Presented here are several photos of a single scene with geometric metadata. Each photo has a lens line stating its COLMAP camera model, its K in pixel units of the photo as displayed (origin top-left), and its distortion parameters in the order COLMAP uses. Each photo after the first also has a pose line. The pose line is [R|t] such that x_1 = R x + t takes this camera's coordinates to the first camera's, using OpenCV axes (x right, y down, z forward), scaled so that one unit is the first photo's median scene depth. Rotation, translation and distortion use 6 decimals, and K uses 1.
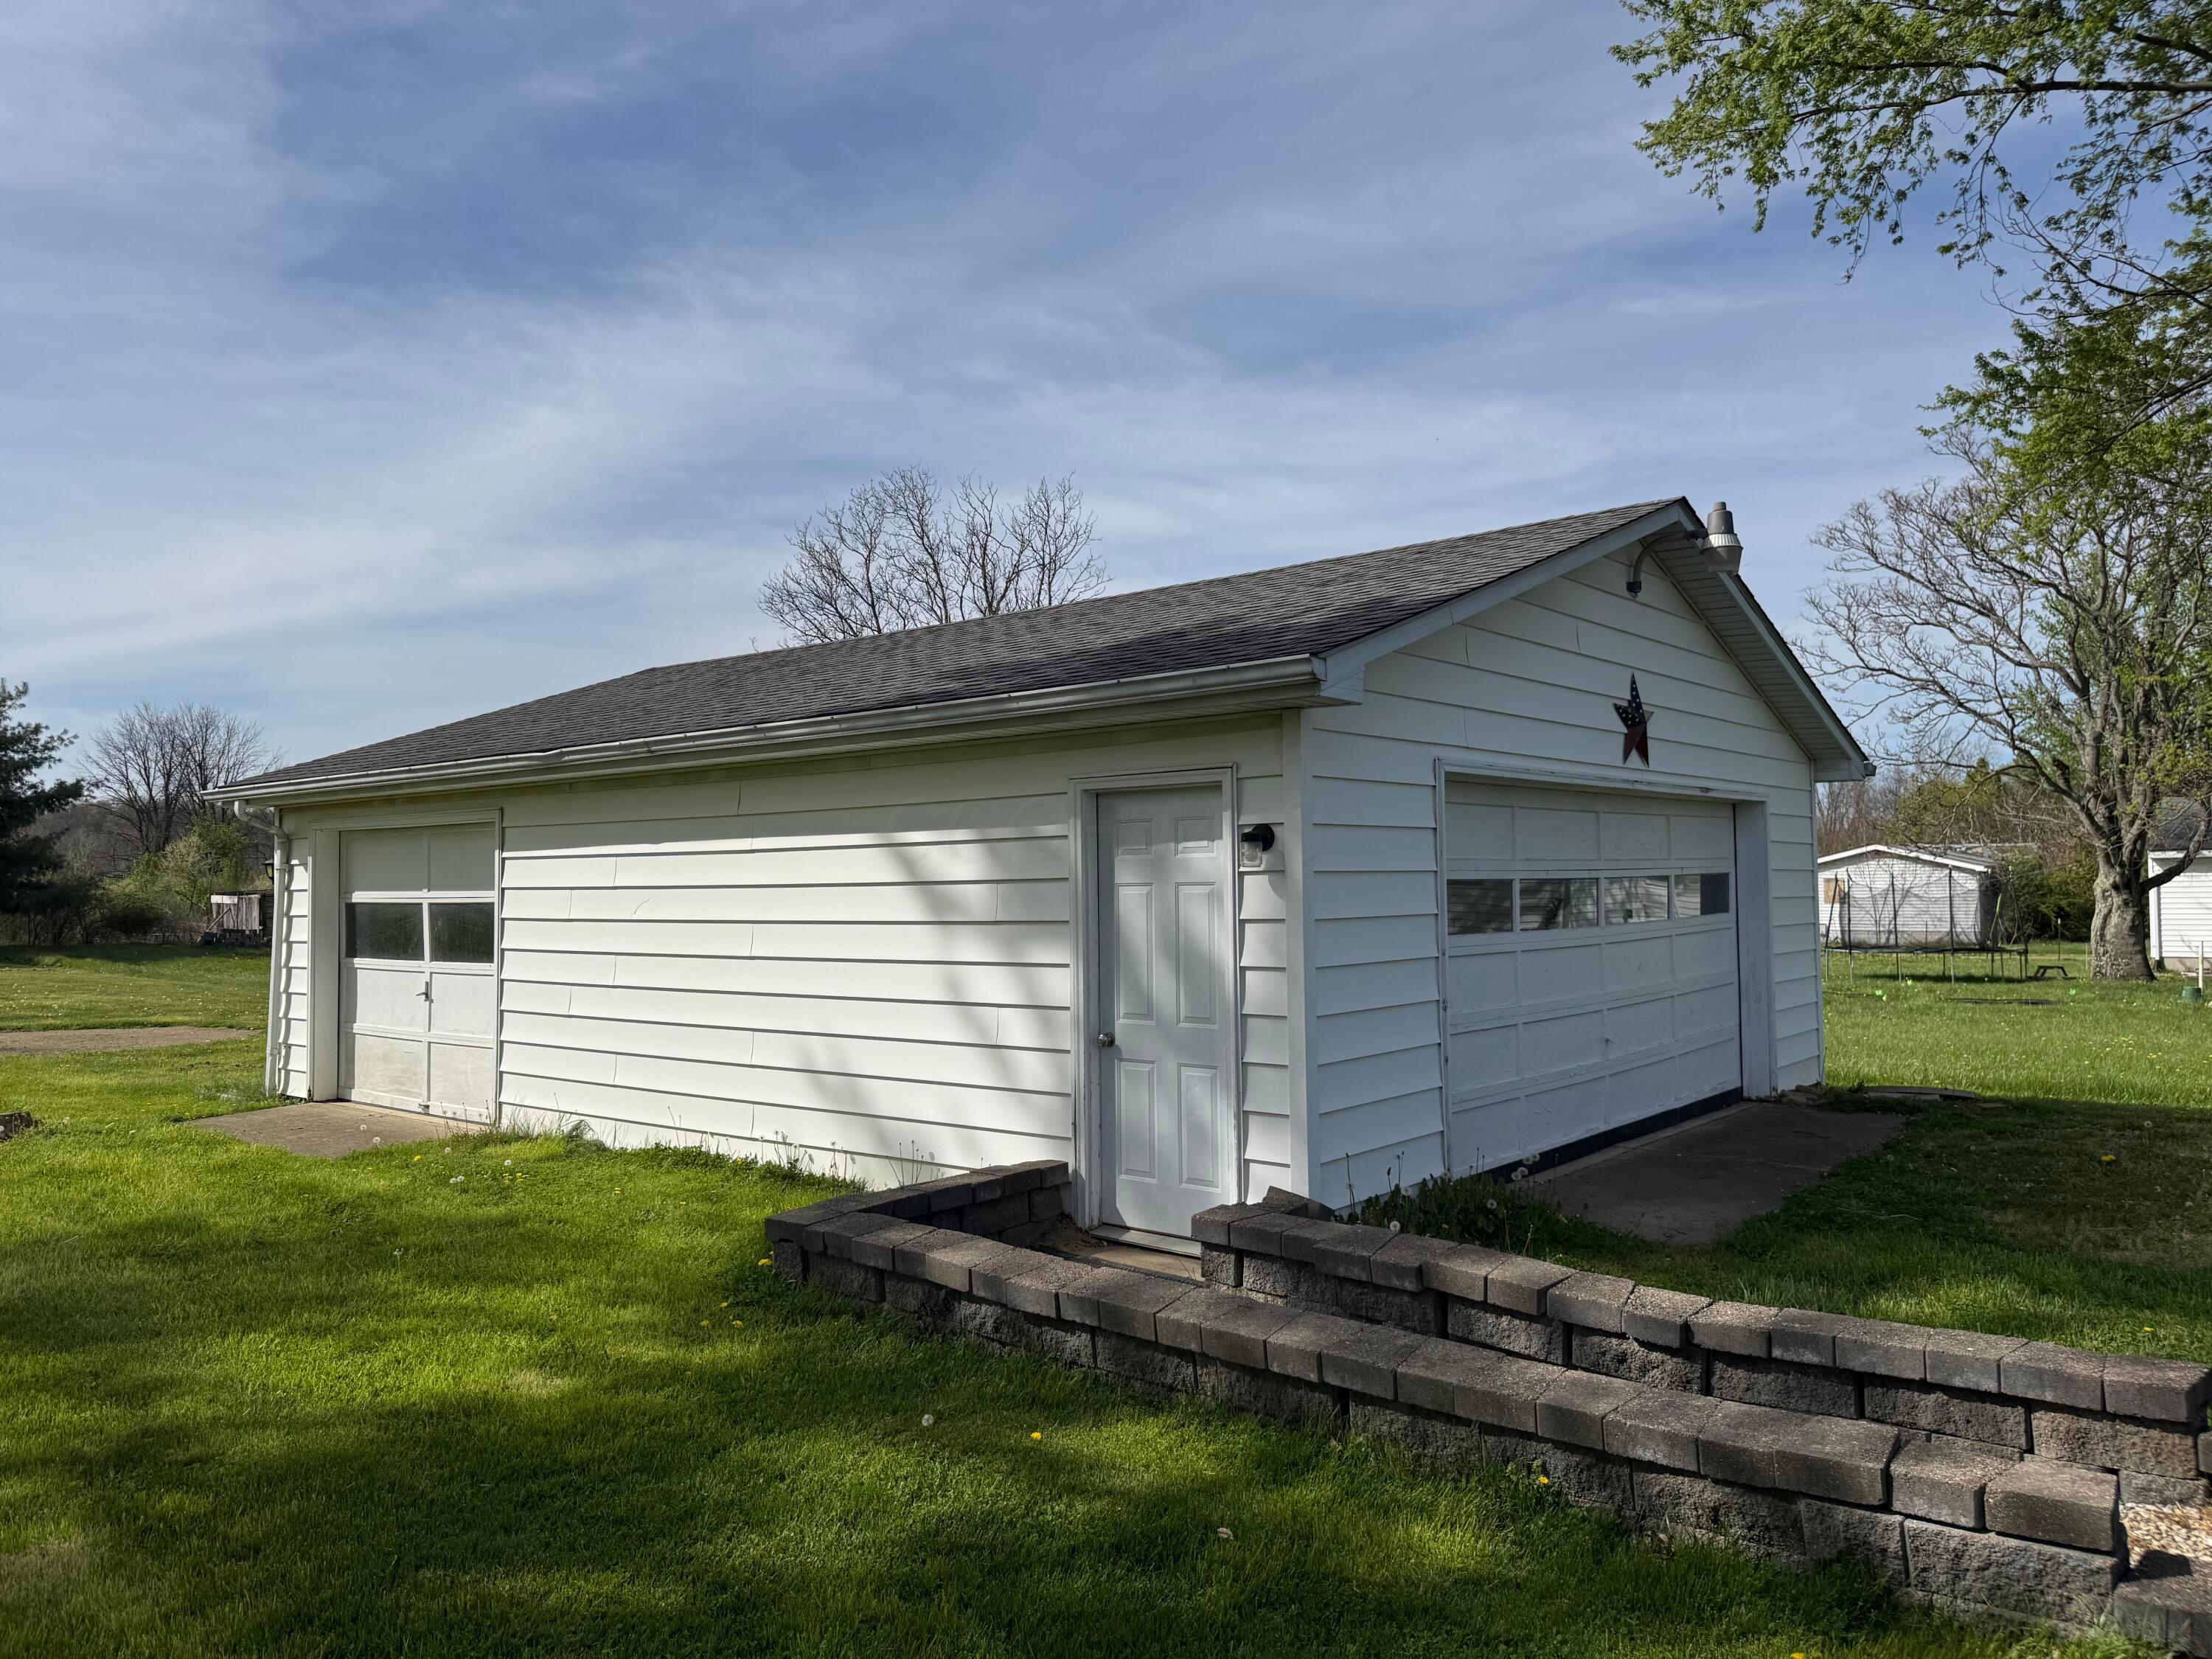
lens RADIAL K [[1556.3, 0, 1105.7], [0, 1556.3, 829.2], [0, 0, 1]] dist [-0.005396, -0.002148]
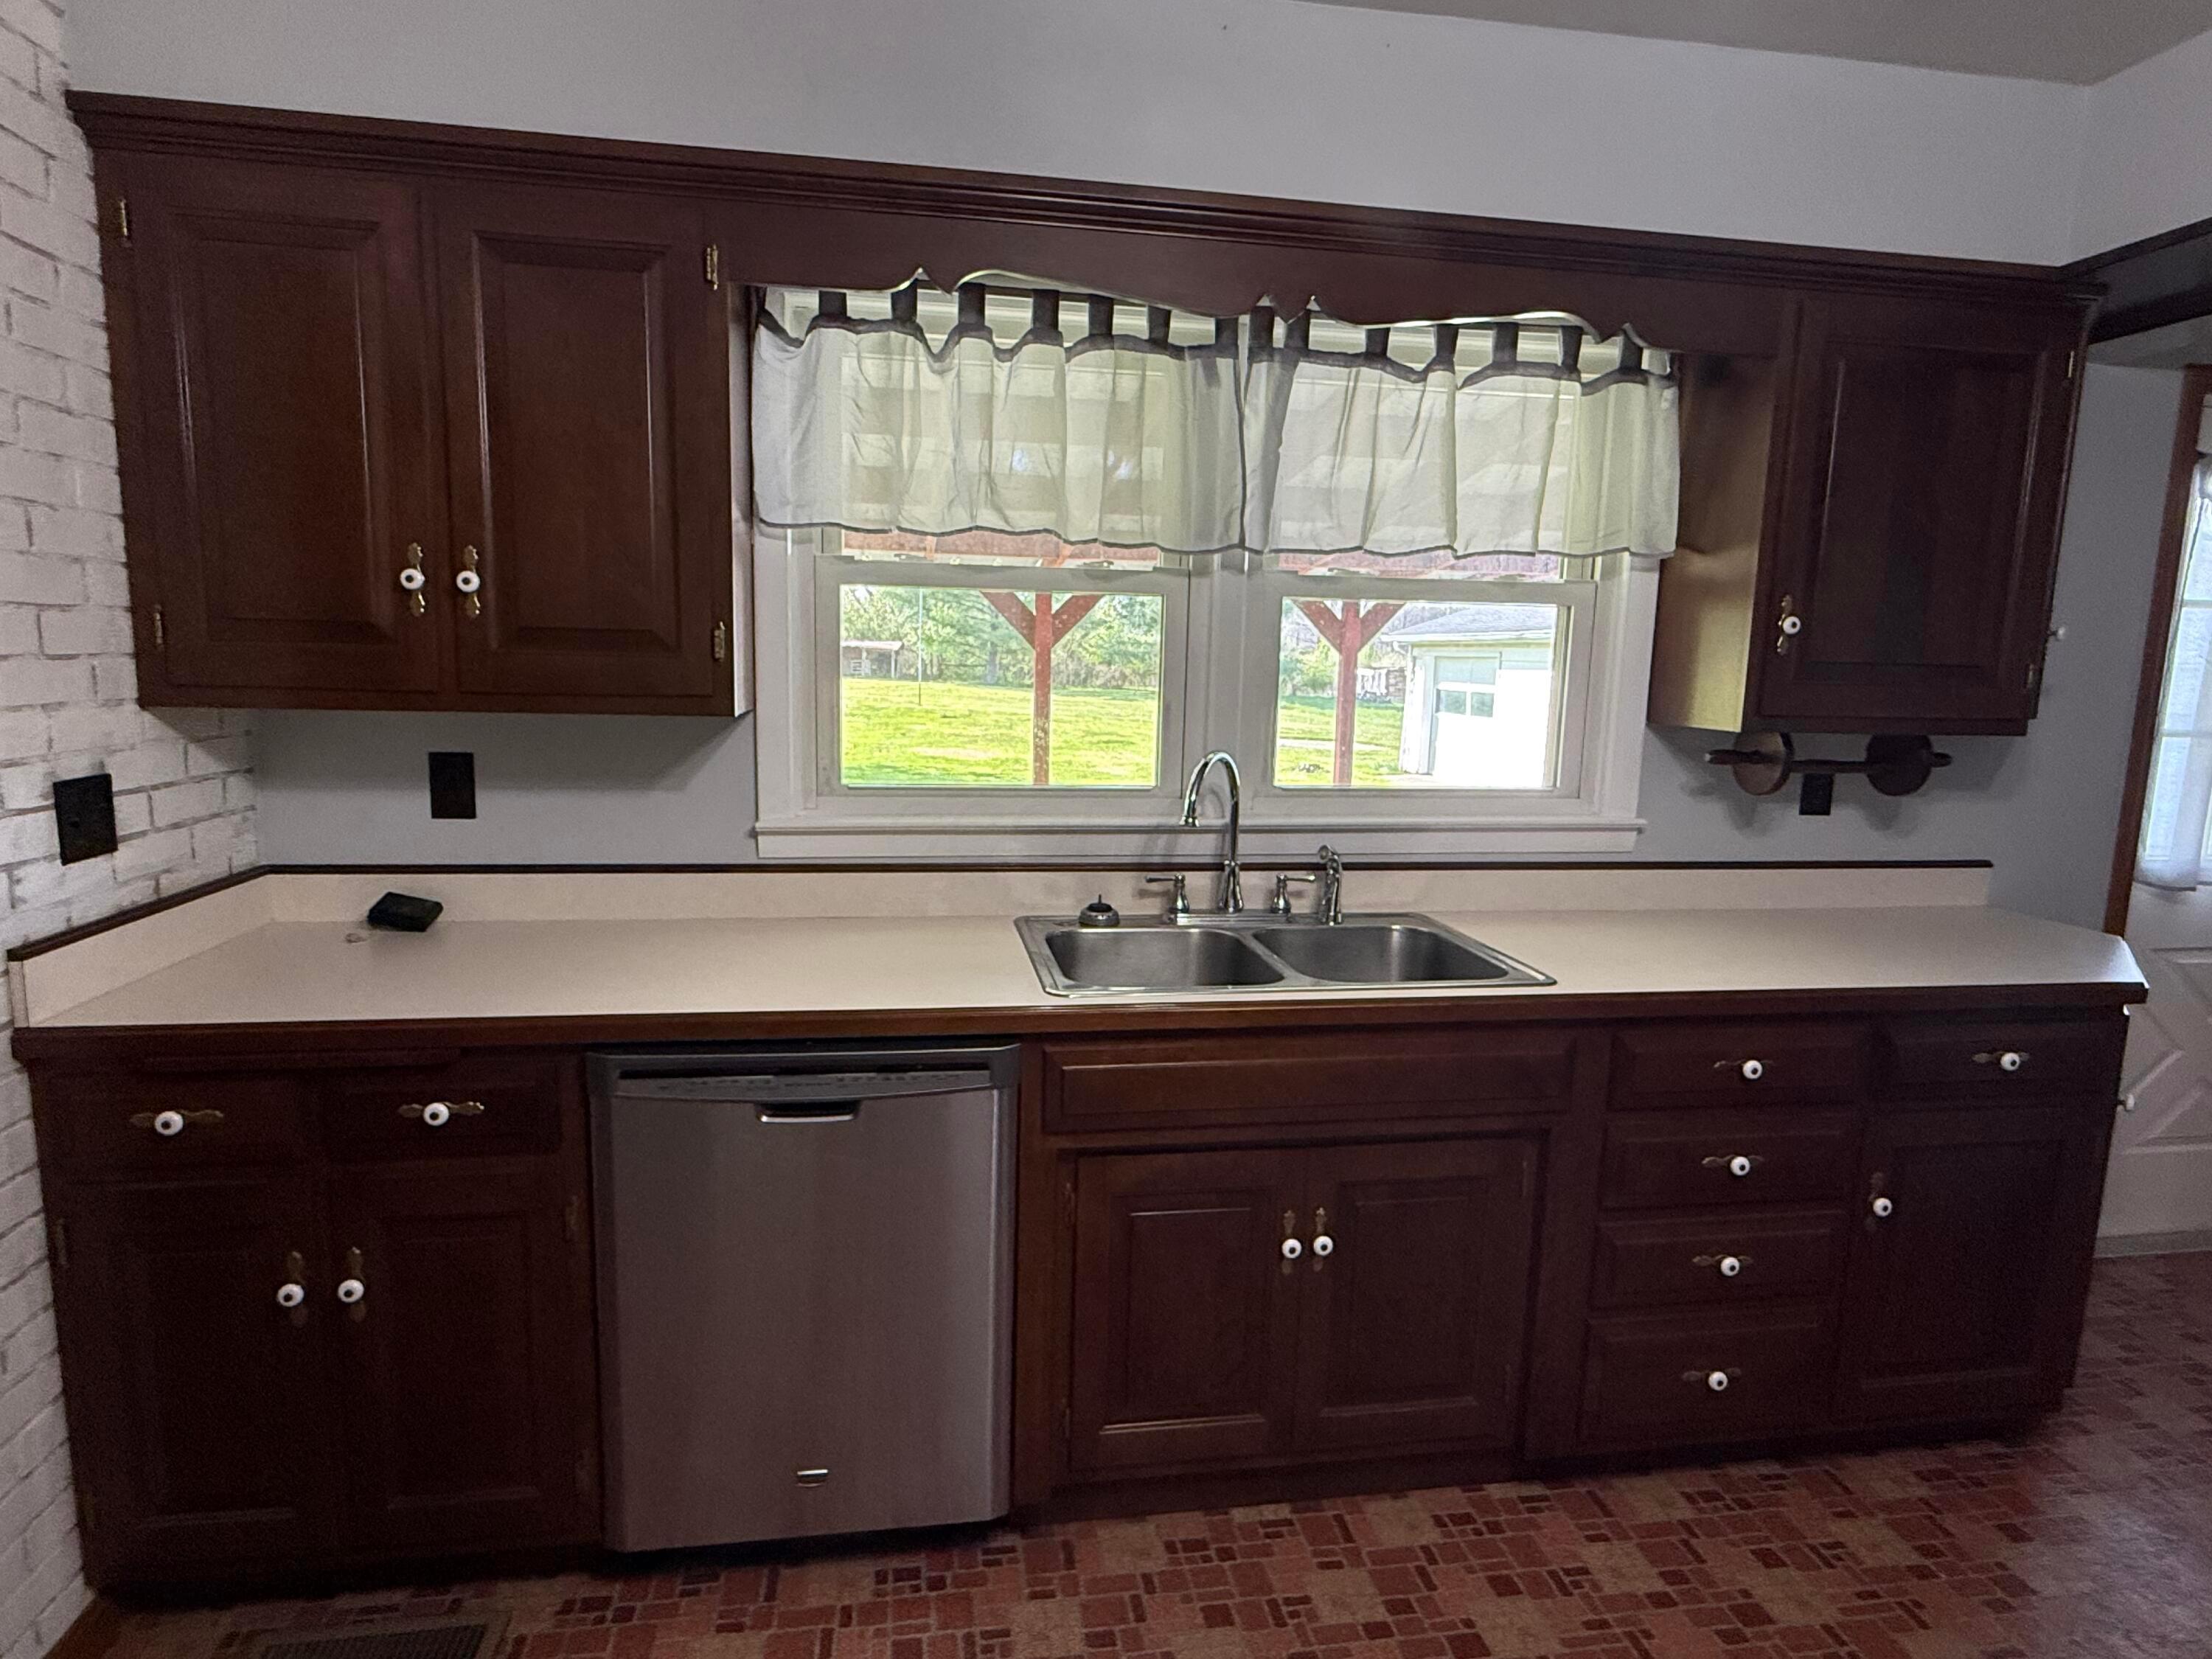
lens RADIAL K [[1222.8, 0, 1105.6], [0, 1222.8, 834.5], [0, 0, 1]] dist [-0.000356, -0.000009]
pose [[0.764078, 0.127141, -0.632471, 0.107986], [-0.014293, 0.983483, 0.180435, -0.020682], [0.644966, -0.128827, 0.753275, -0.246523]]
